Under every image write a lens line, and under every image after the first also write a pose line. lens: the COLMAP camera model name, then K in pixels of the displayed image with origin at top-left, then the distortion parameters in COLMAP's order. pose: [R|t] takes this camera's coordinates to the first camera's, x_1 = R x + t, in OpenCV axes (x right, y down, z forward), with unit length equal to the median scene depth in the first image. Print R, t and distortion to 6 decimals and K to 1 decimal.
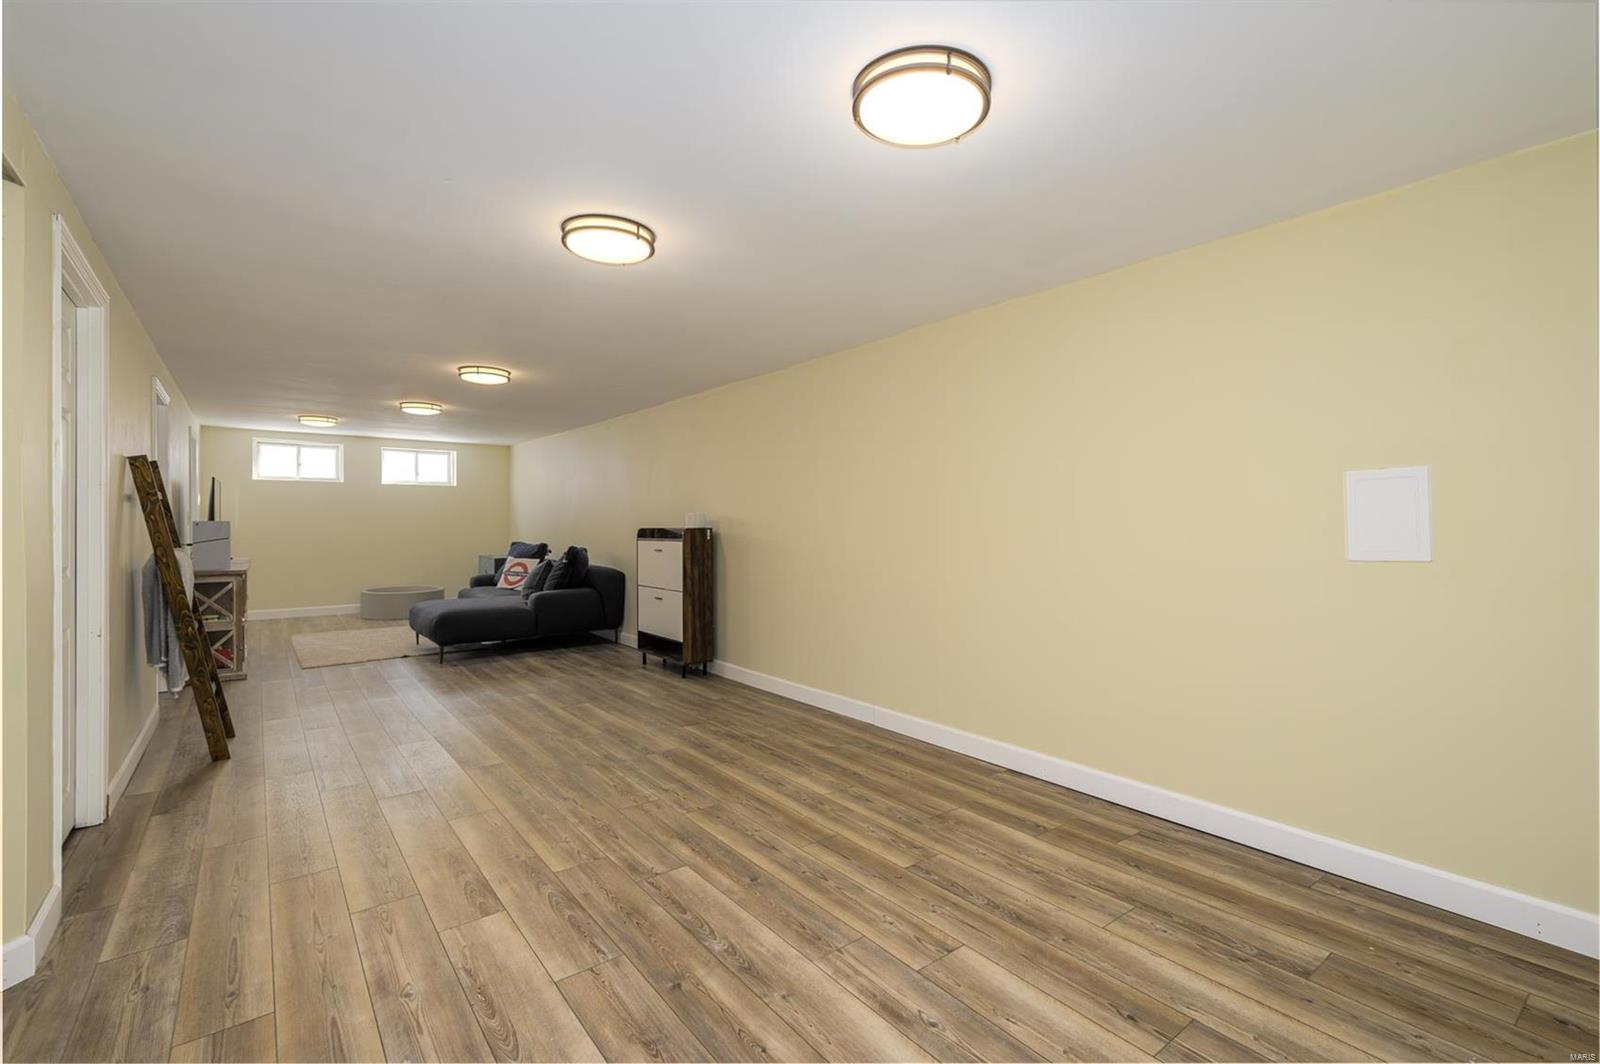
lens RADIAL K [[724.3, 0, 805.4], [0, 724.3, 528.7], [0, 0, 1]] dist [0.012822, -0.000143]
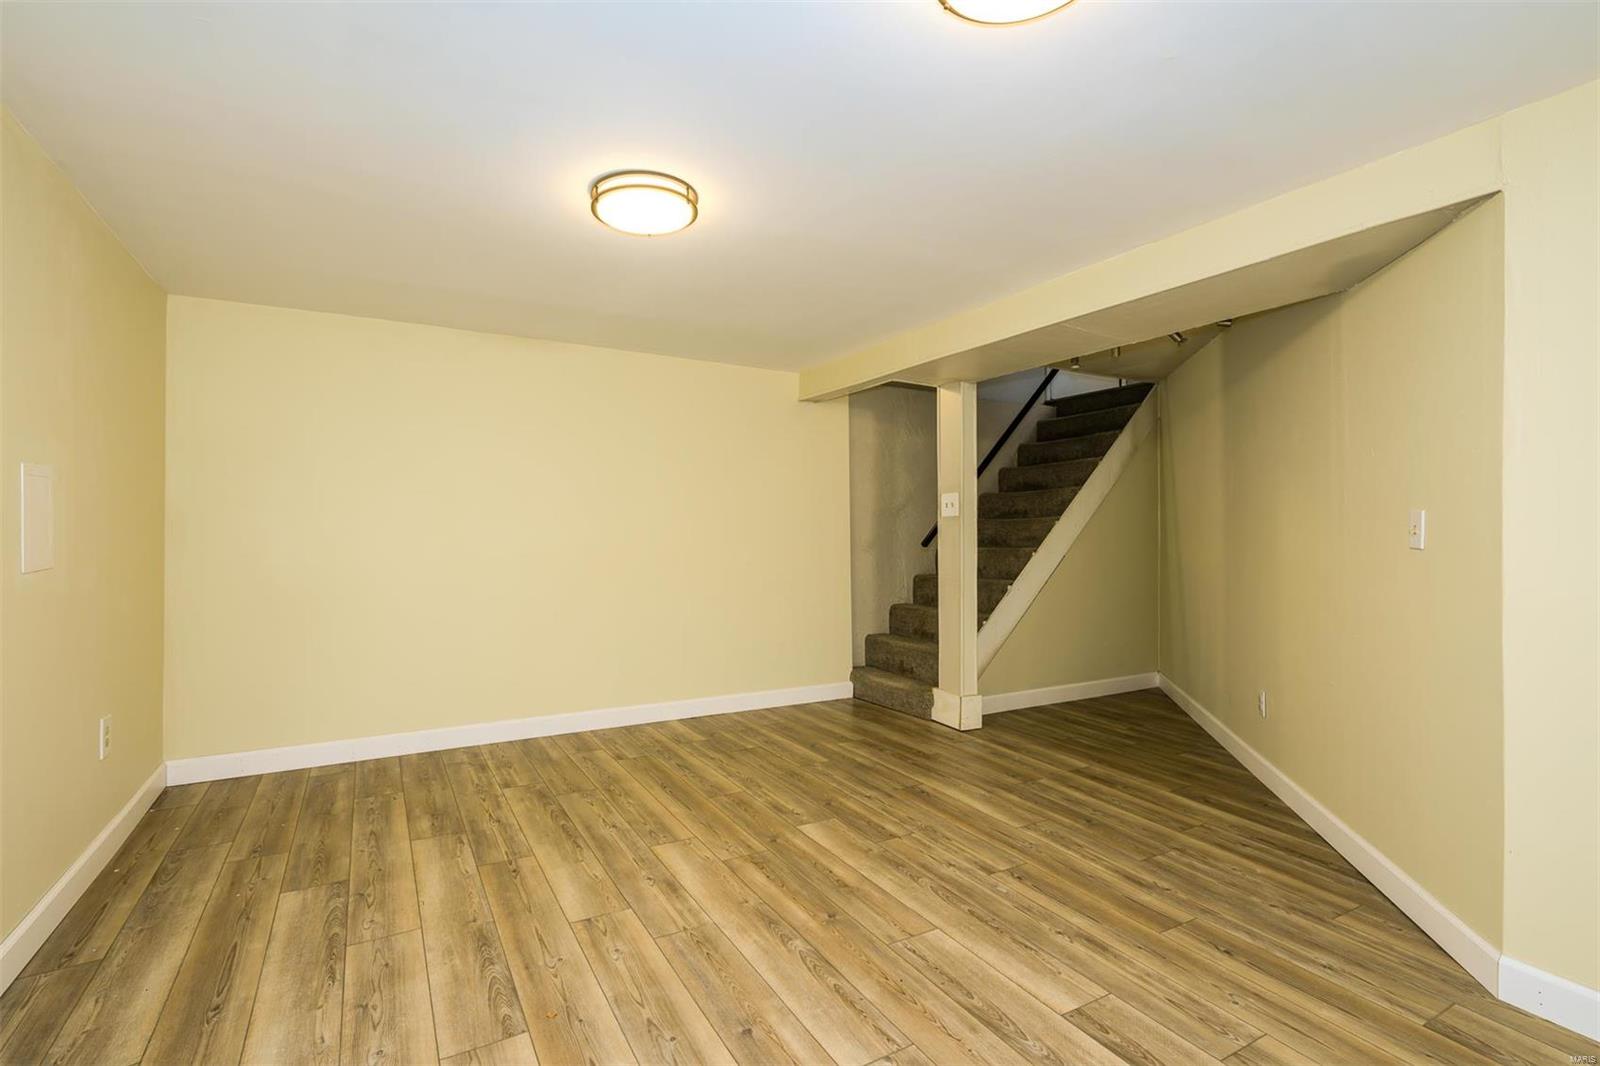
lens RADIAL K [[724.3, 0, 805.4], [0, 724.3, 529.7], [0, 0, 1]] dist [0.012822, -0.000143]
pose [[-0.993667, -0.001189, 0.112358, -0.237749], [-0.000632, 0.999987, 0.004987, -0.012546], [-0.112362, 0.004885, -0.993655, 1.948900]]
